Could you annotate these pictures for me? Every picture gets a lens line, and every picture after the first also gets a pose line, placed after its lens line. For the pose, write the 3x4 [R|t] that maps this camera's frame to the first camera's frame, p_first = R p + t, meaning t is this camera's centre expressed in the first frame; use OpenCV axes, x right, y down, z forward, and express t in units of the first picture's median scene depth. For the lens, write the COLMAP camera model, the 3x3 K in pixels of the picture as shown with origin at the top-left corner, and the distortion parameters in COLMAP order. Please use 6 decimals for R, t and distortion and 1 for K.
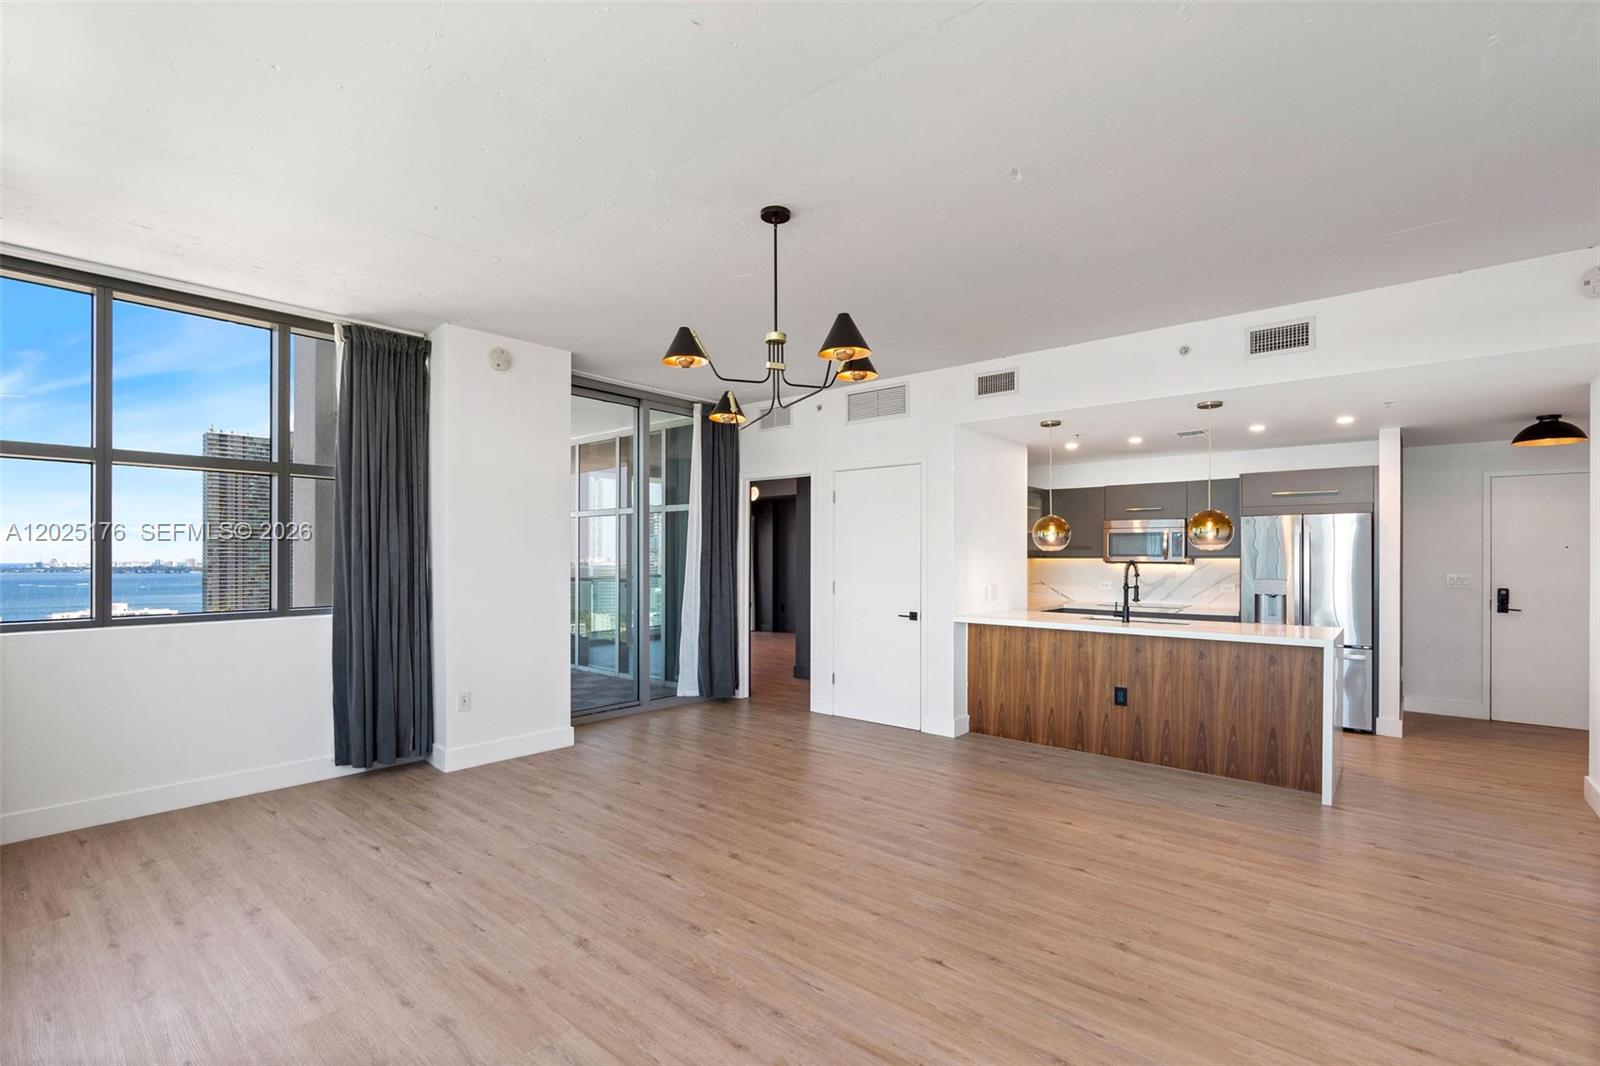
lens RADIAL K [[732.1, 0, 802.7], [0, 732.1, 532.7], [0, 0, 1]] dist [-0.008157, -0.000102]
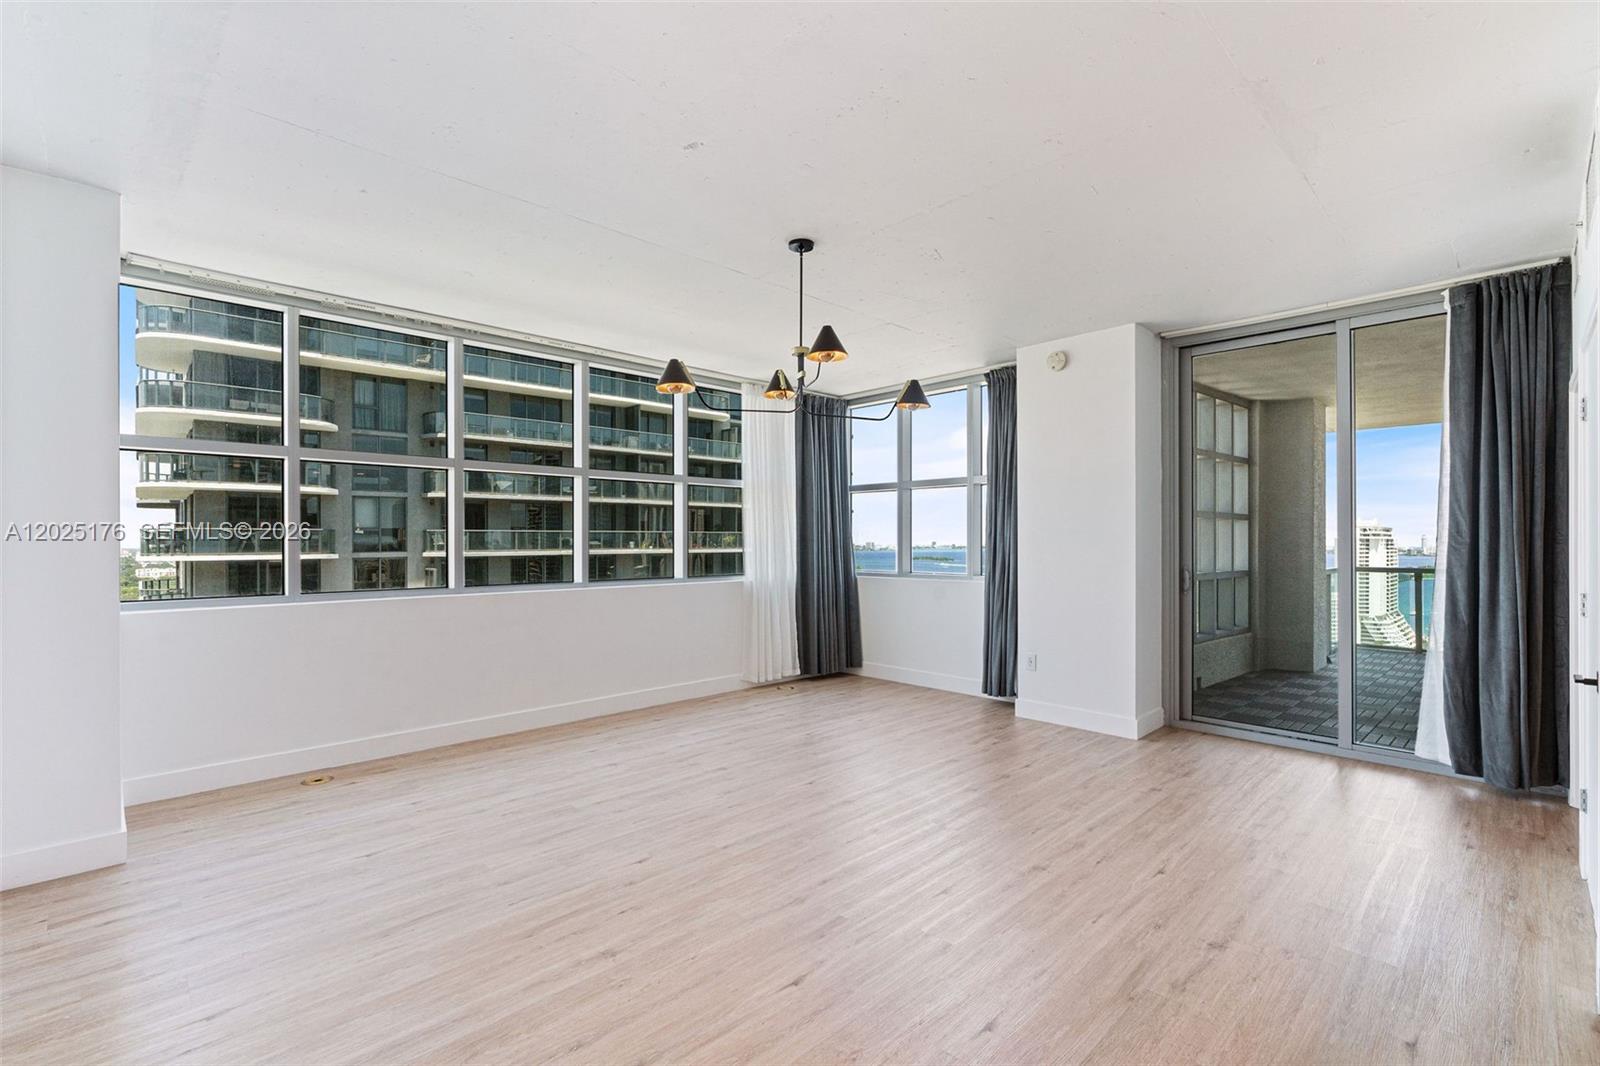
lens RADIAL K [[720.6, 0, 801.2], [0, 720.6, 536.6], [0, 0, 1]] dist [-0.002332, 0.000092]
pose [[-0.088071, -0.004109, -0.996106, 0.867659], [0.029714, 0.999536, -0.006750, 0.026694], [0.995671, -0.030193, -0.087908, 0.867109]]
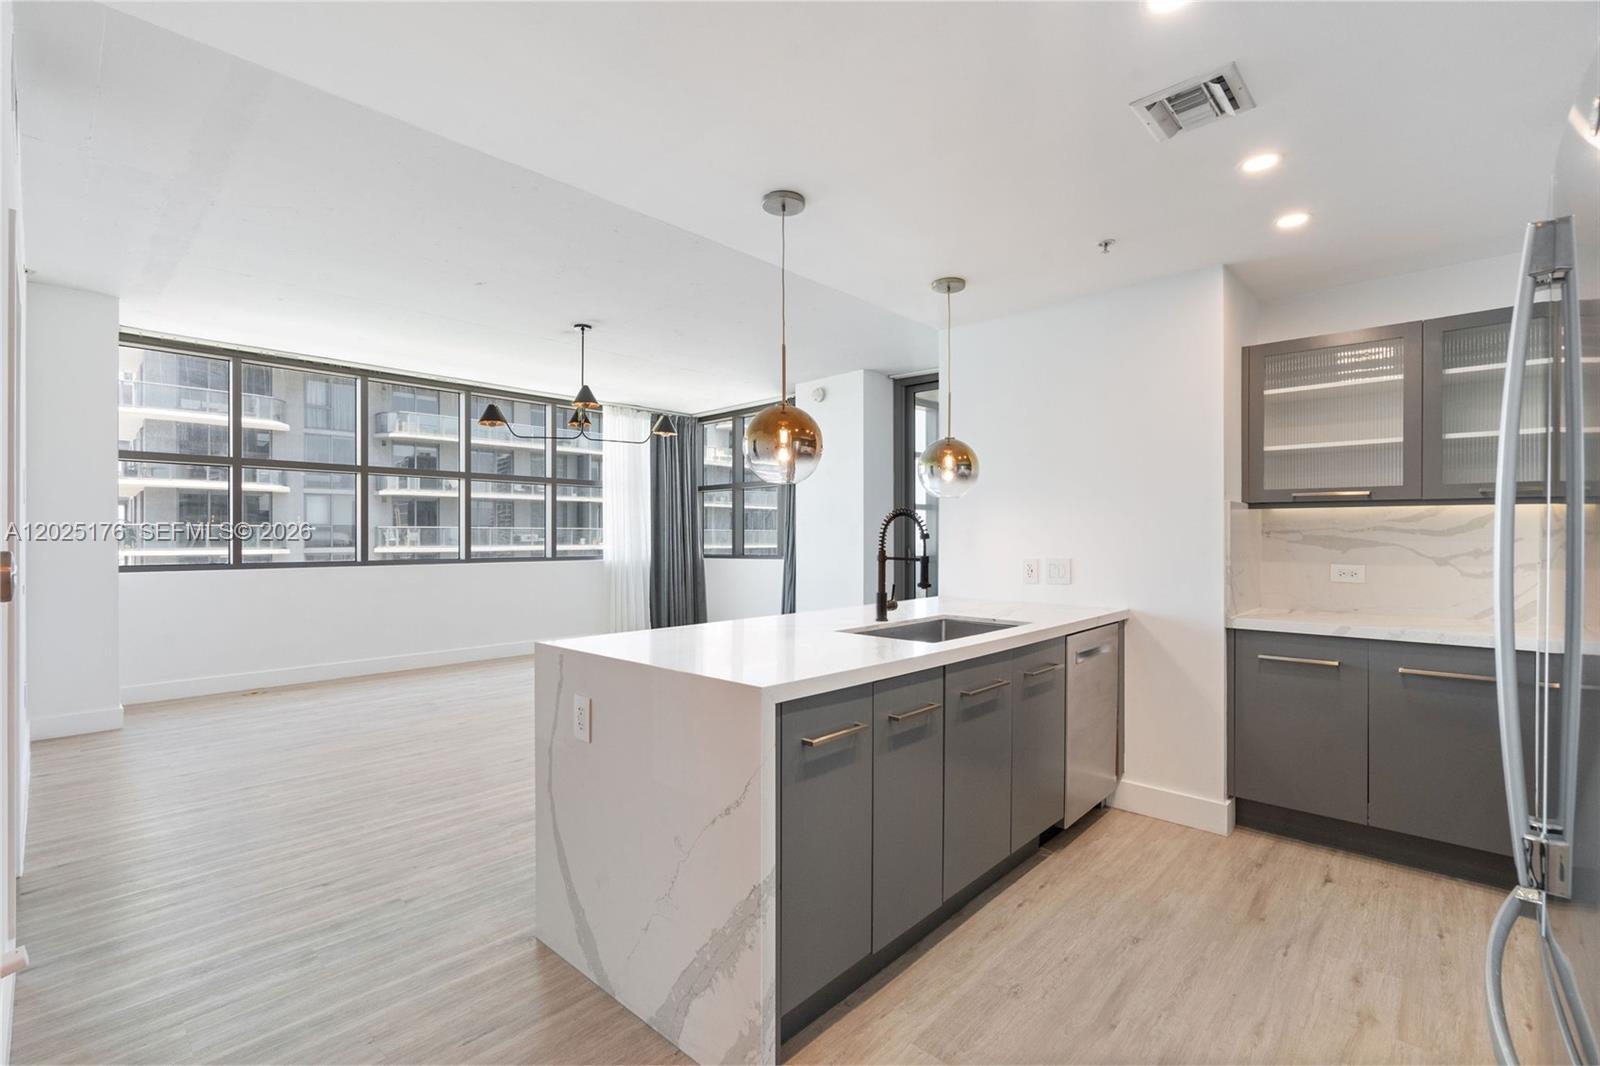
lens RADIAL K [[716.2, 0, 798.9], [0, 716.2, 539.3], [0, 0, 1]] dist [-0.002049, 0.000250]
pose [[-0.045910, 0.001378, -0.998945, 1.303909], [0.029766, 0.999557, 0.000011, 0.068201], [0.998502, -0.029734, -0.045931, 1.257987]]
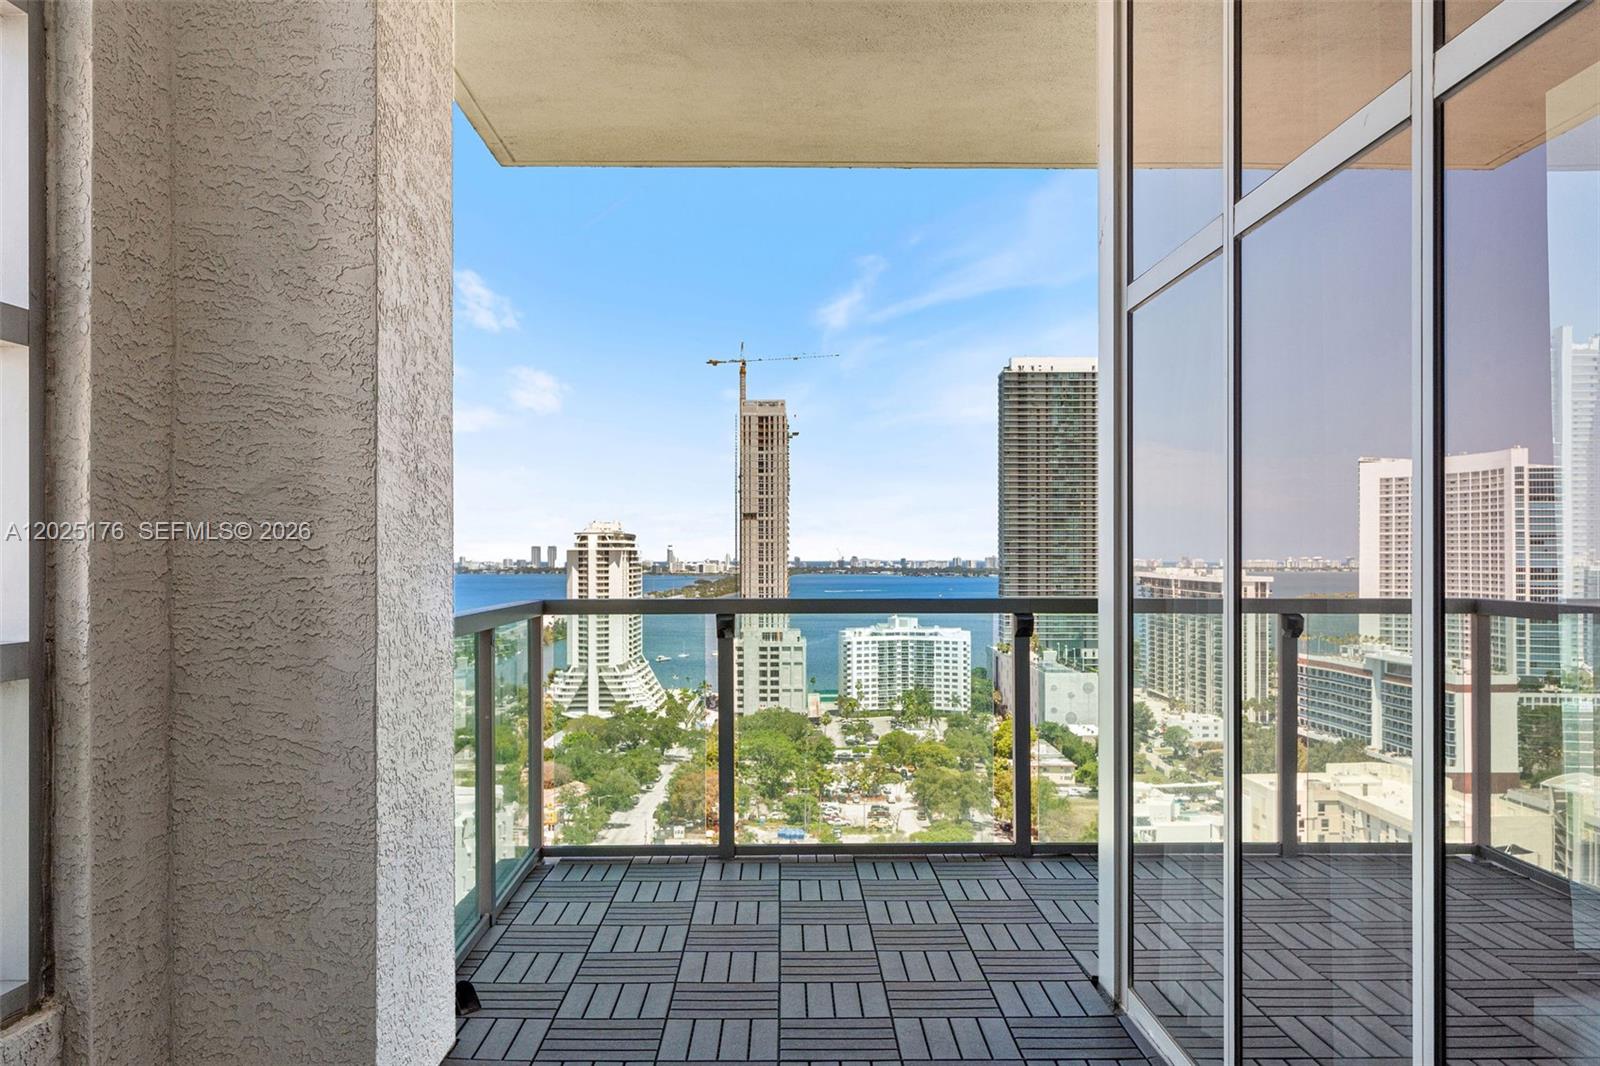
lens RADIAL K [[1328.7, 0, 793.8], [0, 1328.7, 543.4], [0, 0, 1]] dist [0.005880, 0.001323]
pose [[0.658040, -0.006492, -0.752955, -0.475405], [0.025510, 0.999581, 0.013676, 0.095645], [0.752551, -0.028207, 0.657930, 1.748918]]
